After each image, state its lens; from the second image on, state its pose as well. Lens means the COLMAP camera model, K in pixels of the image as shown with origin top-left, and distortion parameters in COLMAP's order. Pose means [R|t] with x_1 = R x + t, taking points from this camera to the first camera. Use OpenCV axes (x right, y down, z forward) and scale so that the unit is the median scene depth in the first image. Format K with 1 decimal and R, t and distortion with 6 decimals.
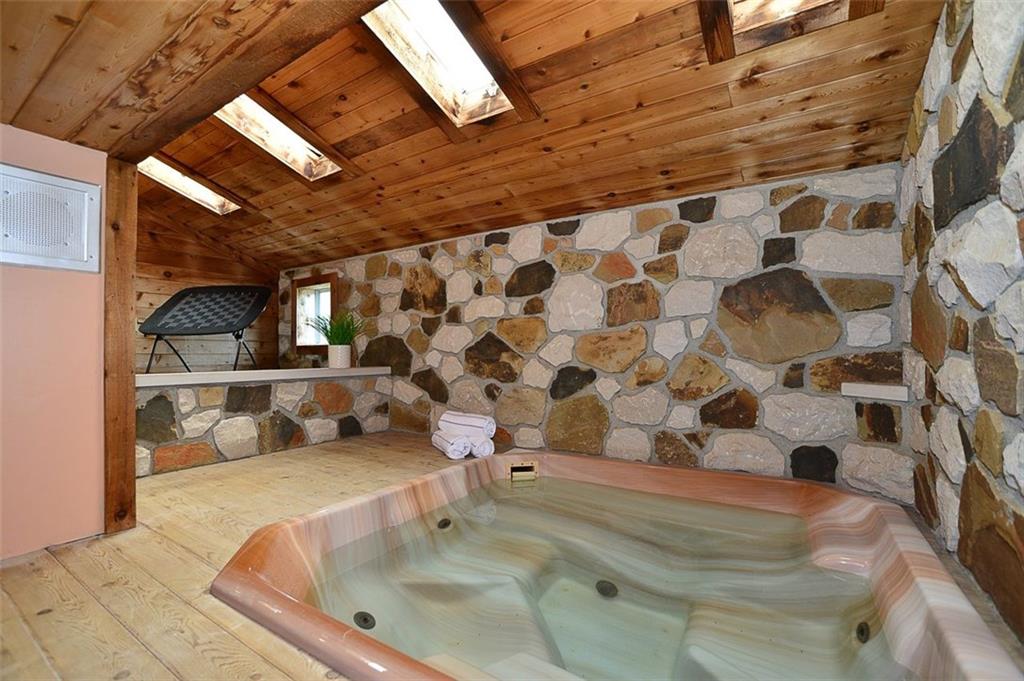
lens RADIAL K [[454.6, 0, 507.4], [0, 454.6, 347.4], [0, 0, 1]] dist [-0.079364, 0.032381]
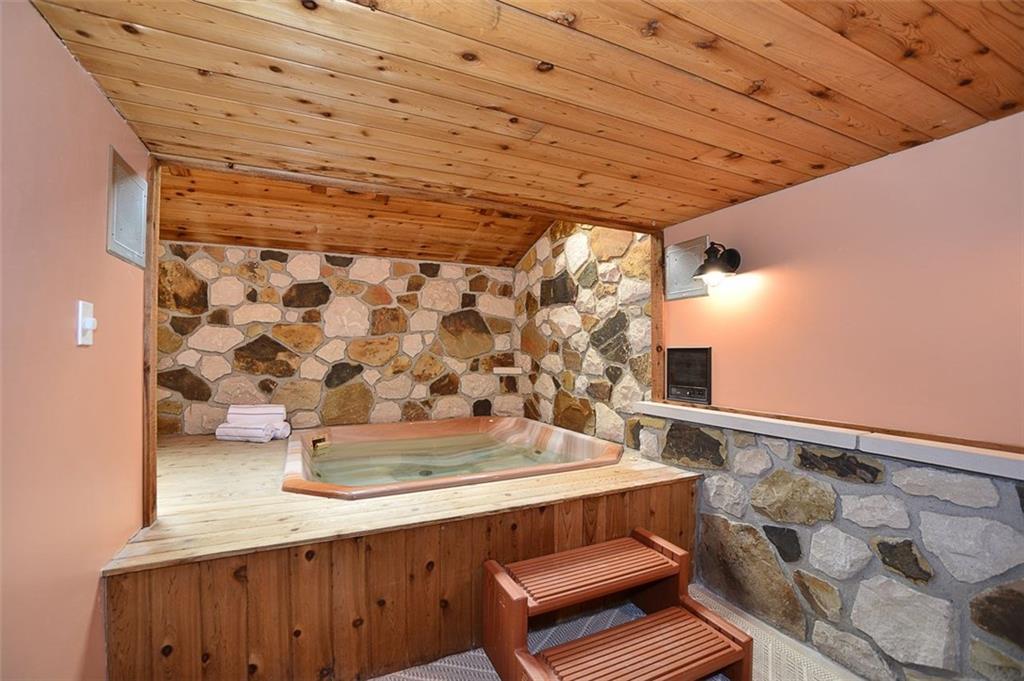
lens RADIAL K [[454.6, 0, 507.4], [0, 454.6, 347.4], [0, 0, 1]] dist [-0.079364, 0.032381]
pose [[0.523656, 0.016454, 0.851771, -0.812470], [-0.009022, 0.999865, -0.013769, 0.010449], [-0.851882, -0.000474, 0.523733, -0.149690]]
